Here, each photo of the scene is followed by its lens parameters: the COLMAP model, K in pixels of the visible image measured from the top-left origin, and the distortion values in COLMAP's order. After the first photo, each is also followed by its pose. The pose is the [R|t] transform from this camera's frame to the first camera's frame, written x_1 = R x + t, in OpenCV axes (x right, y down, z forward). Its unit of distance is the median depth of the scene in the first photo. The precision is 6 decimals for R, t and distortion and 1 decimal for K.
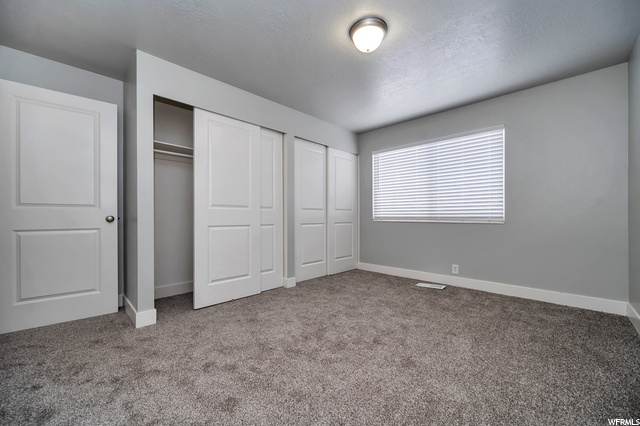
lens RADIAL K [[253.0, 0, 319.0], [0, 253.0, 214.4], [0, 0, 1]] dist [-0.001743, 0.000300]
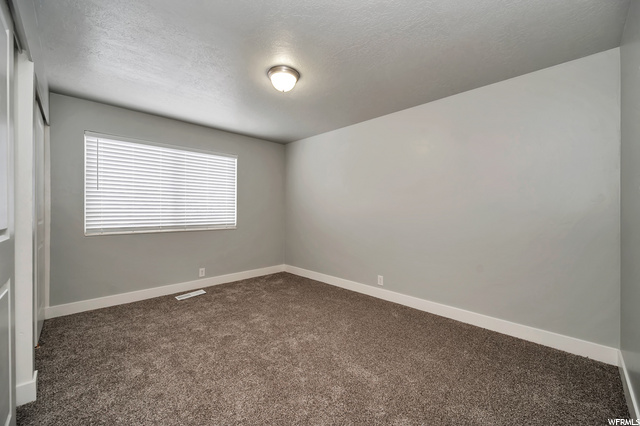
lens RADIAL K [[253.0, 0, 322.4], [0, 253.0, 211.7], [0, 0, 1]] dist [-0.001743, 0.000300]
pose [[0.029046, -0.004045, 0.999570, -0.550033], [-0.012431, 0.999913, 0.004408, -0.059916], [-0.999501, -0.012554, 0.028993, 0.447061]]
